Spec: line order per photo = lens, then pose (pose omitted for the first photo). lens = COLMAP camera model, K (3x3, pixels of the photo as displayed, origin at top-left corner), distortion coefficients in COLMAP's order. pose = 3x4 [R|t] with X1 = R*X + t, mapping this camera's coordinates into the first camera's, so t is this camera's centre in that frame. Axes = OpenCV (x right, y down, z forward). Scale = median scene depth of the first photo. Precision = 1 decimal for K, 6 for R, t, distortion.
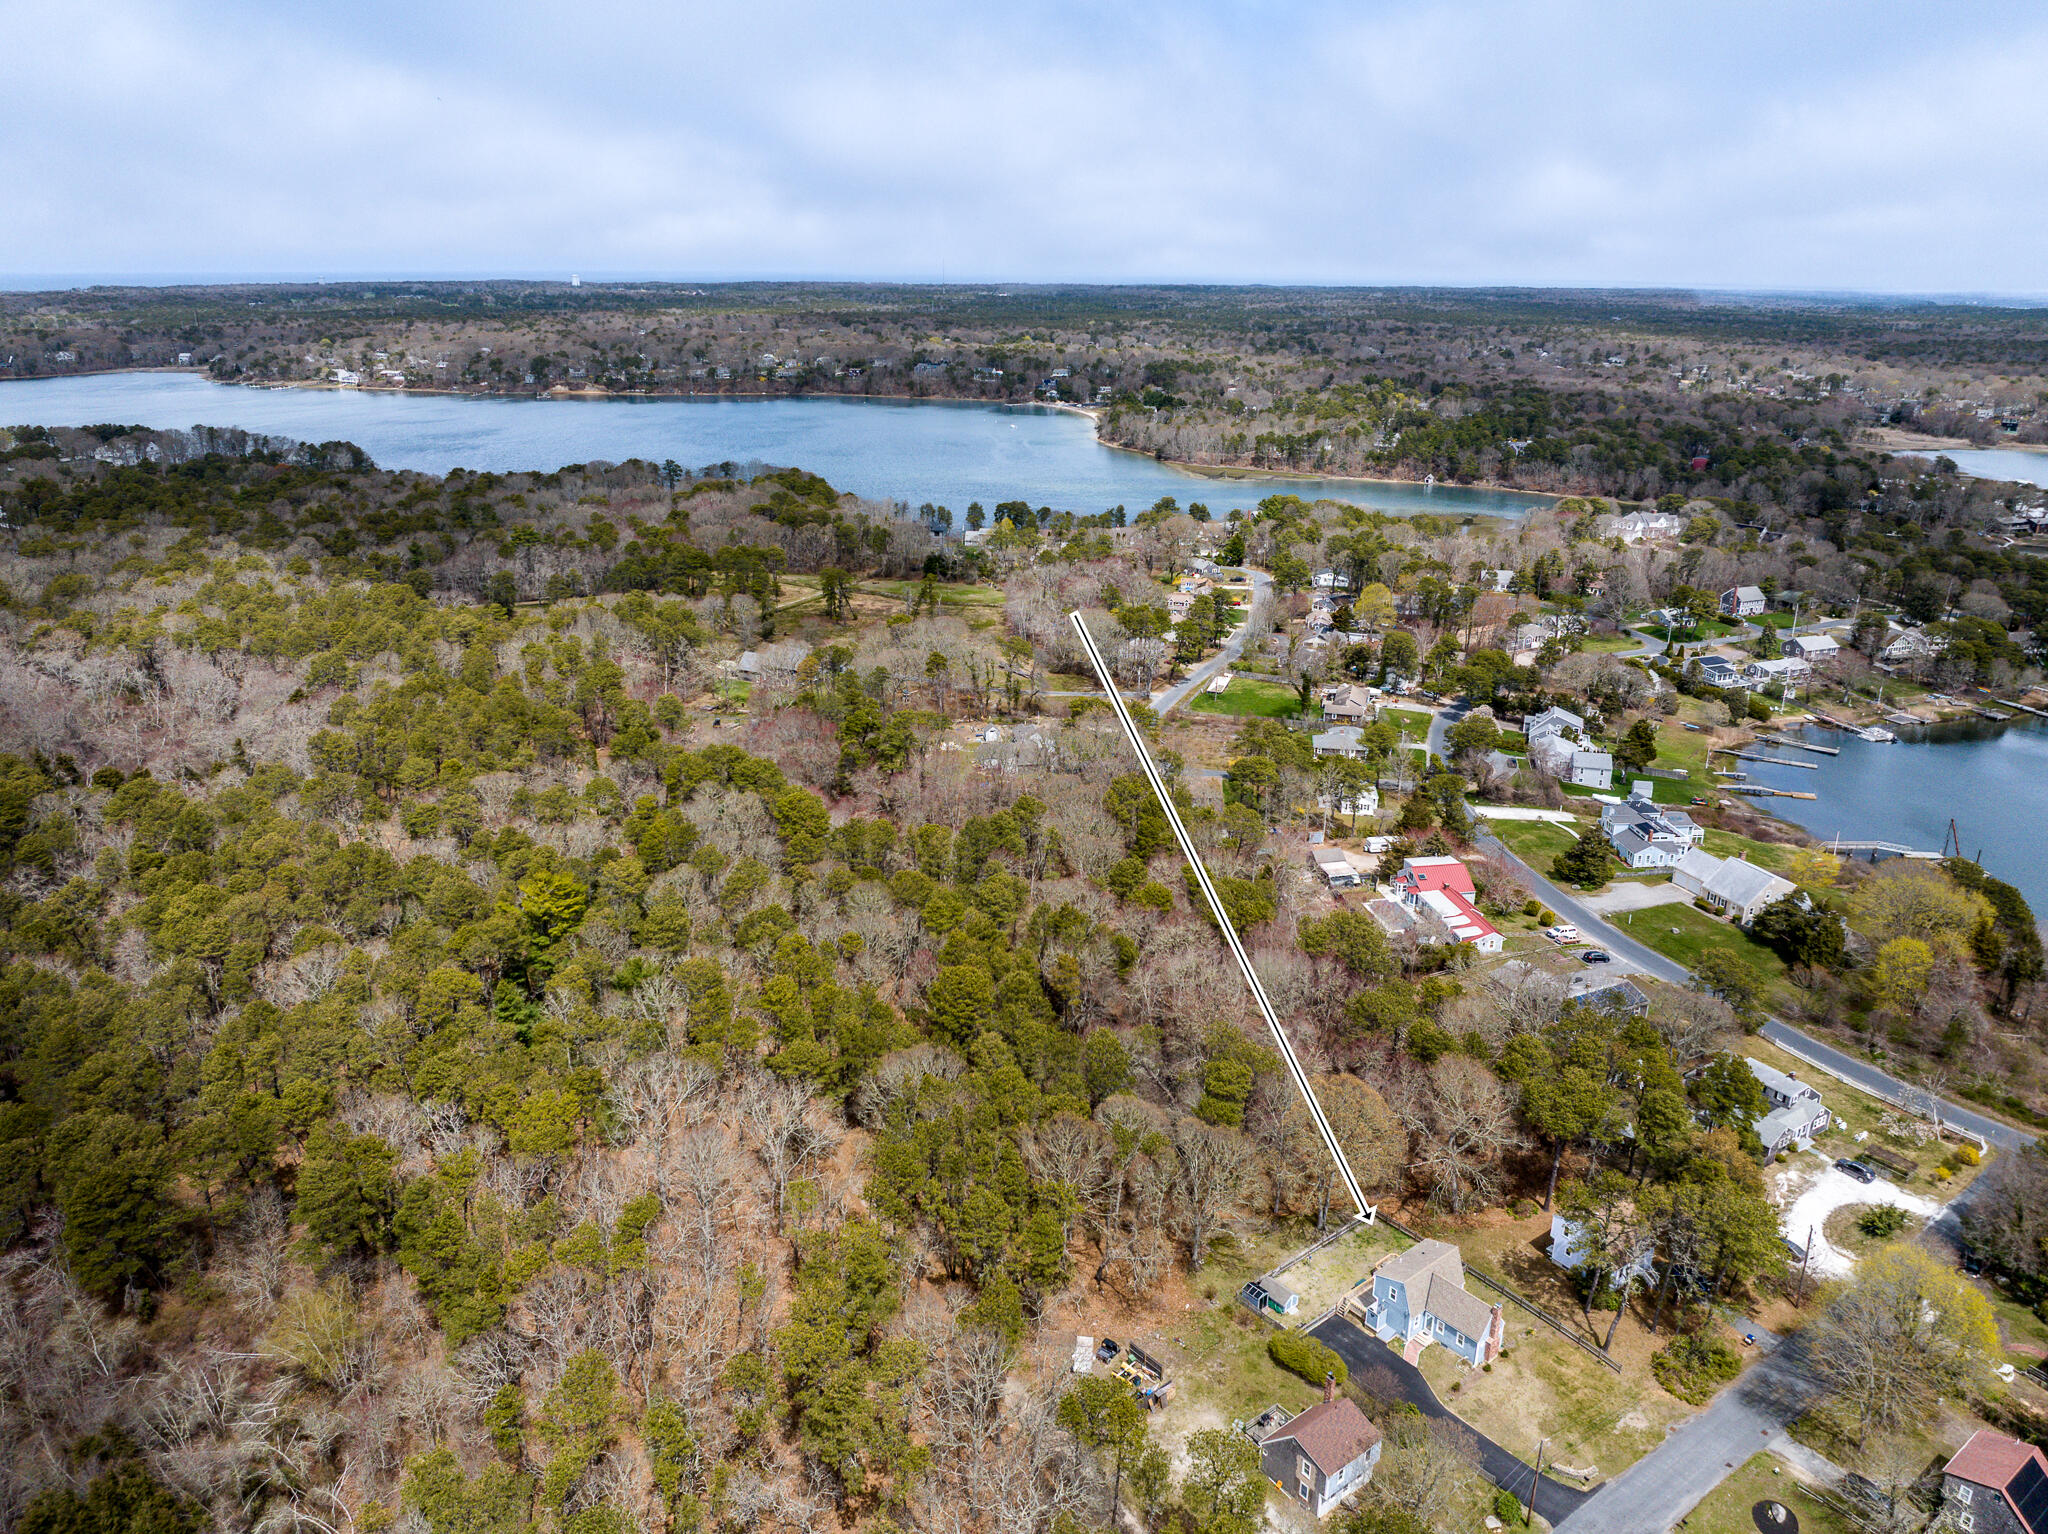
lens RADIAL K [[1442.4, 0, 1024.0], [0, 1442.4, 767.0], [0, 0, 1]] dist [-0.039289, 0.002085]
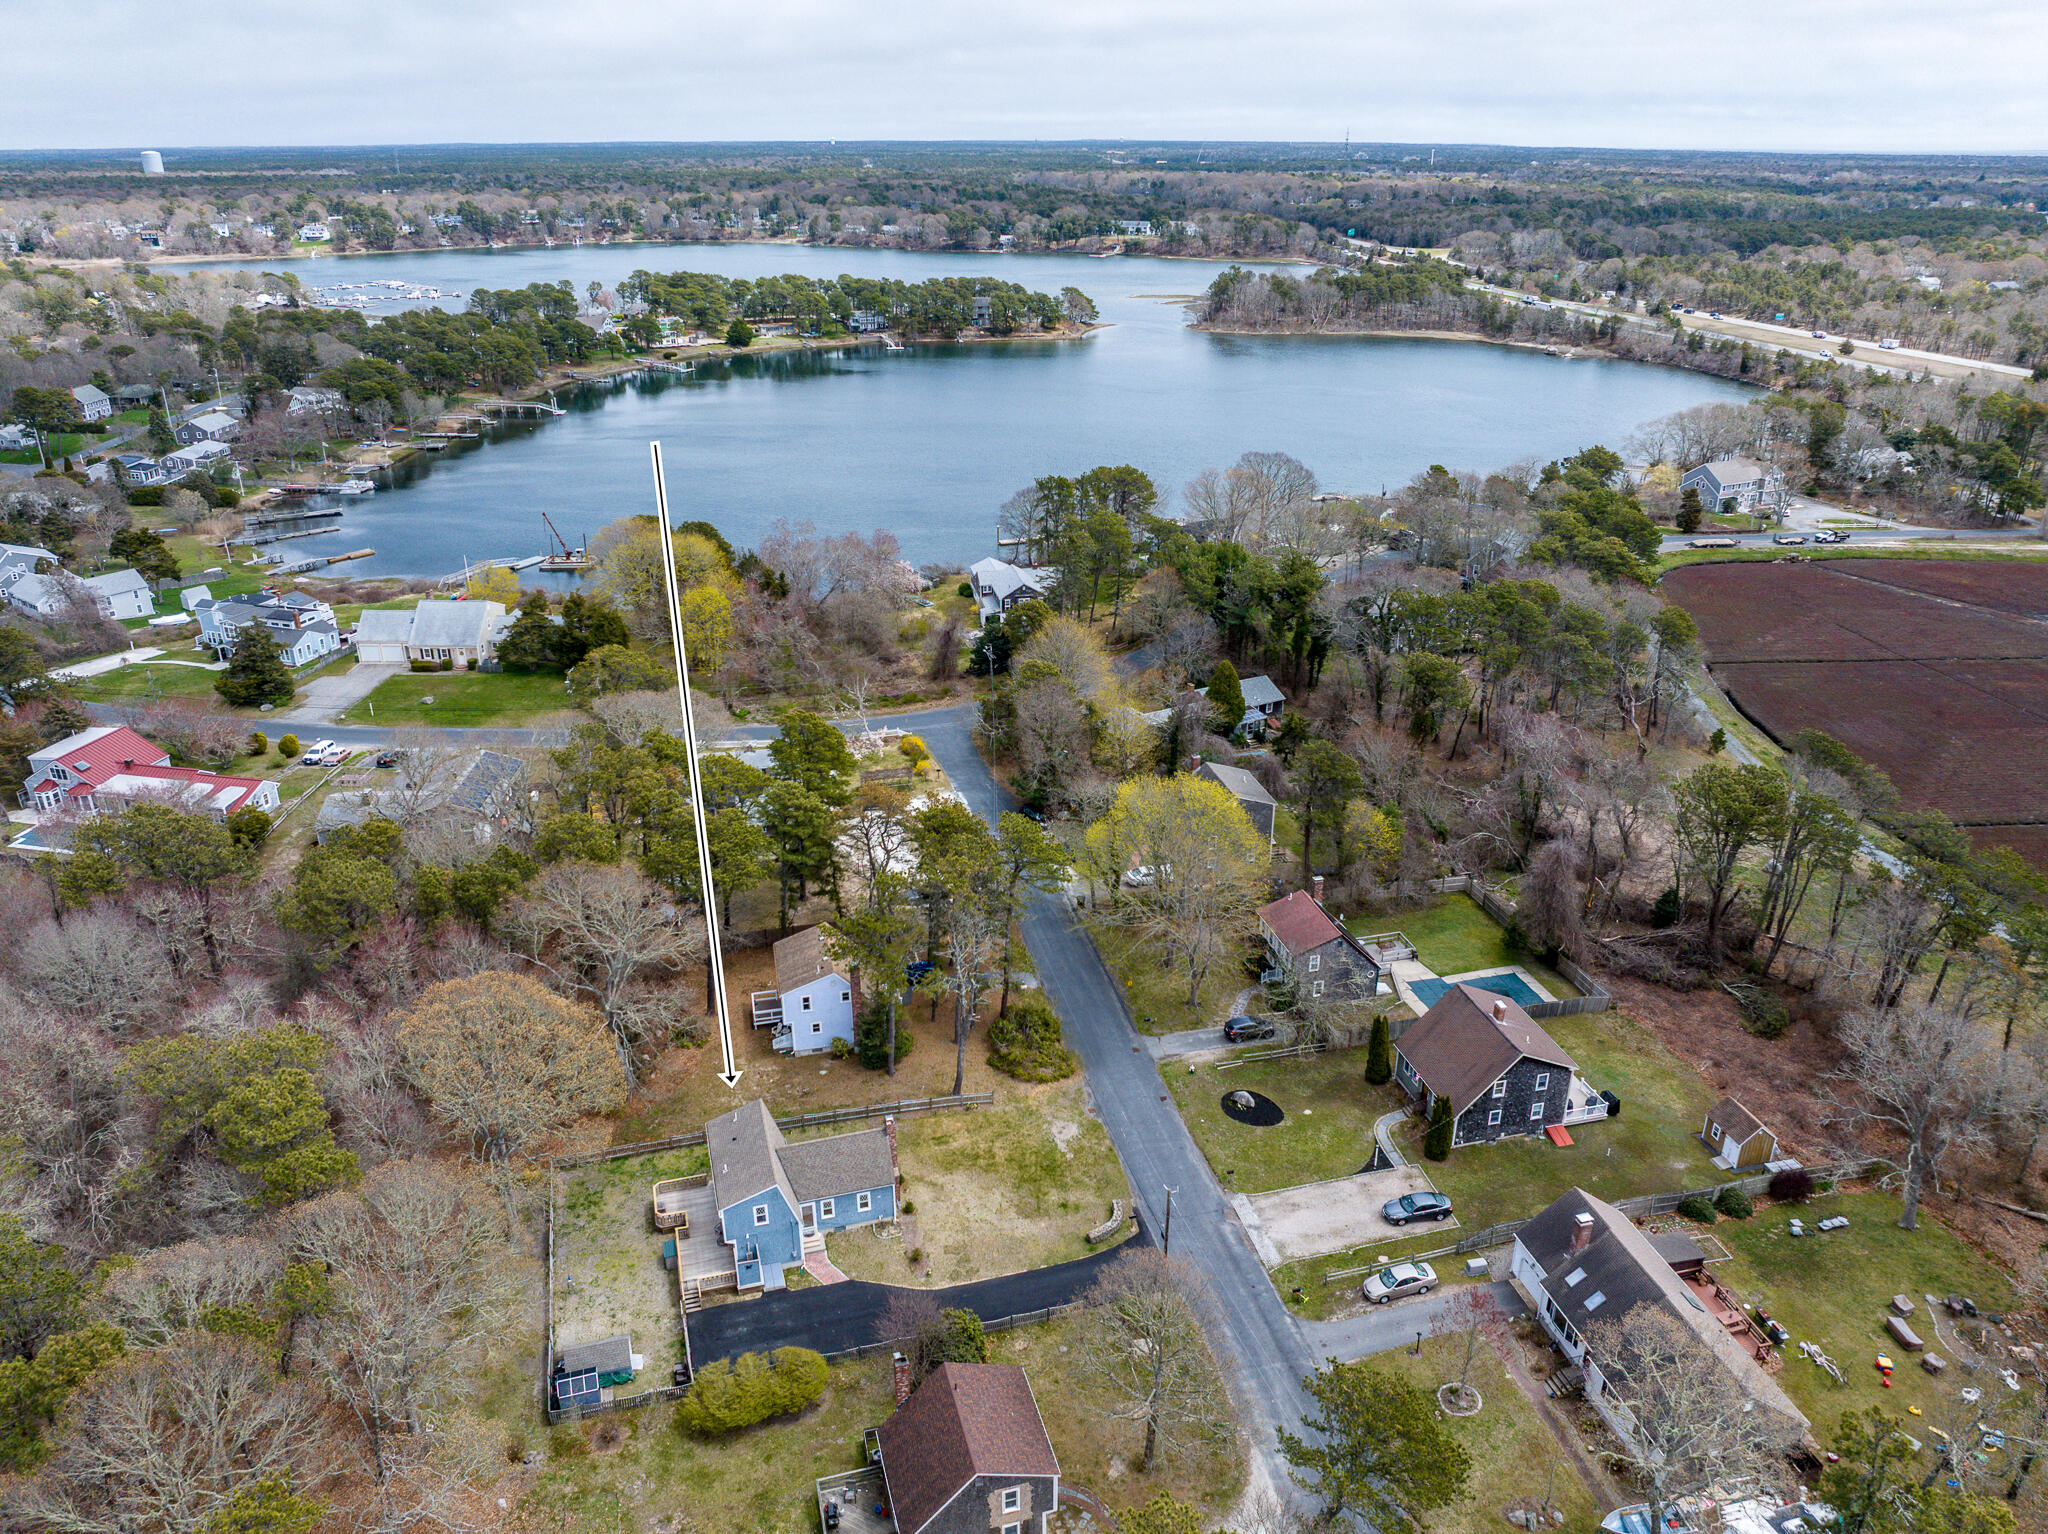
lens RADIAL K [[1442.4, 0, 1024.0], [0, 1442.4, 767.0], [0, 0, 1]] dist [-0.039289, 0.002085]
pose [[0.385573, -0.378615, 0.841418, -0.080373], [0.308023, 0.912433, 0.269421, 0.033710], [-0.869744, 0.155295, 0.468432, 0.322906]]
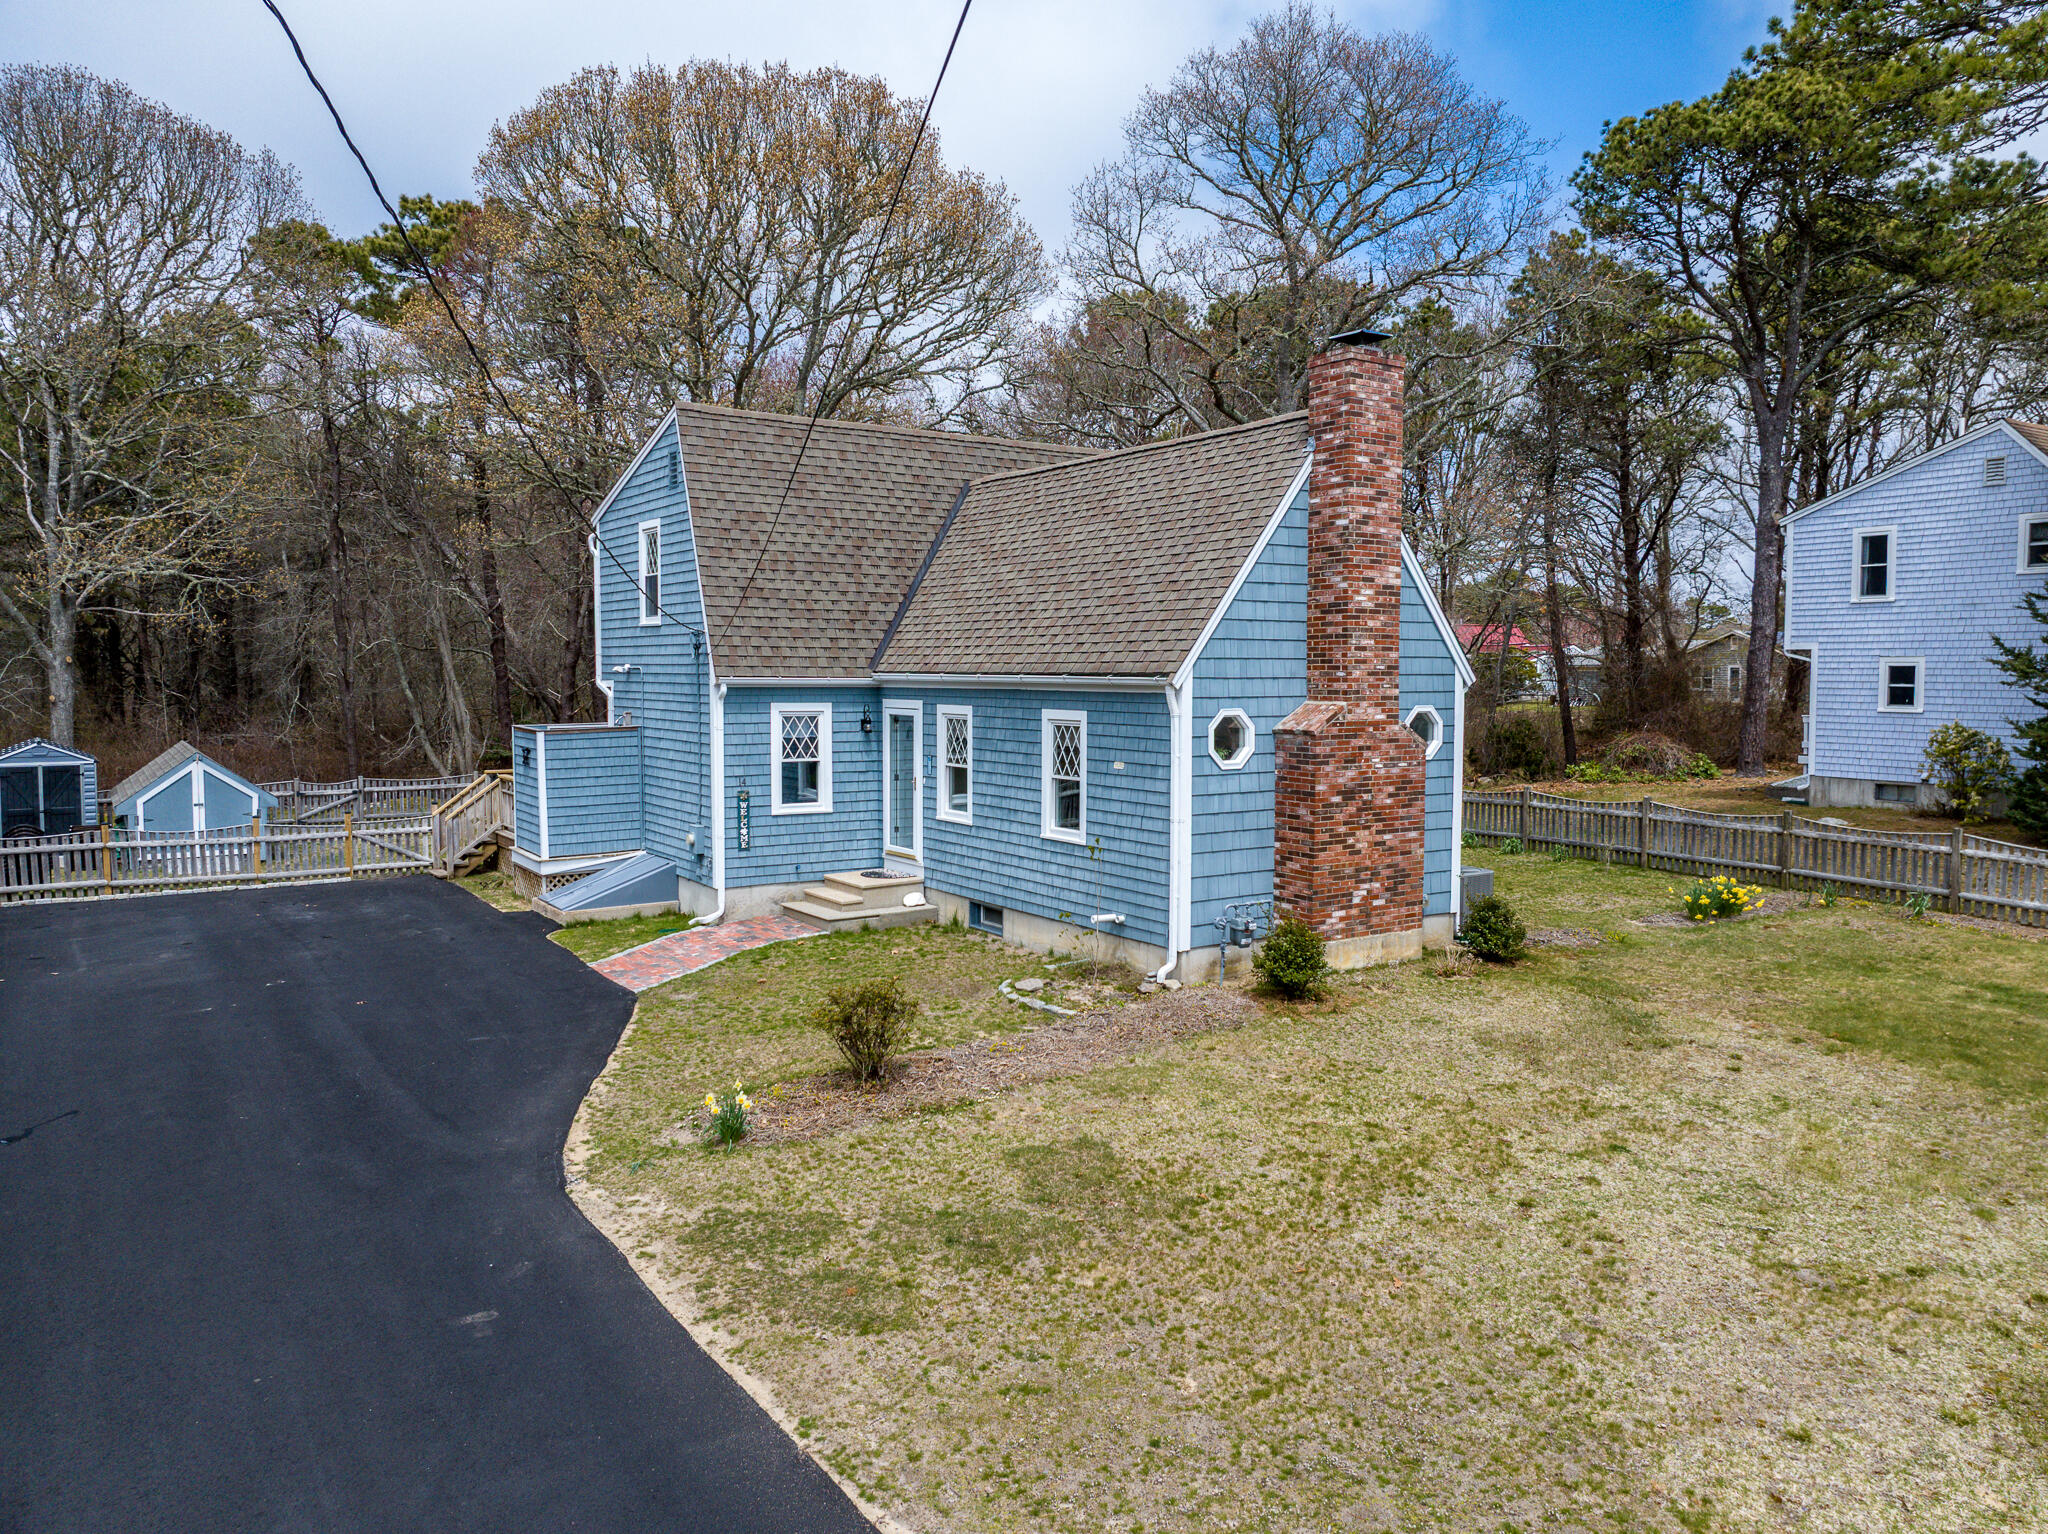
lens RADIAL K [[1442.4, 0, 1024.0], [0, 1442.4, 767.0], [0, 0, 1]] dist [-0.039289, 0.002085]
pose [[0.996552, 0.006026, -0.082753, 0.169357], [-0.027046, 0.966476, -0.255327, 0.233386], [0.078440, 0.256685, 0.963307, 0.484234]]
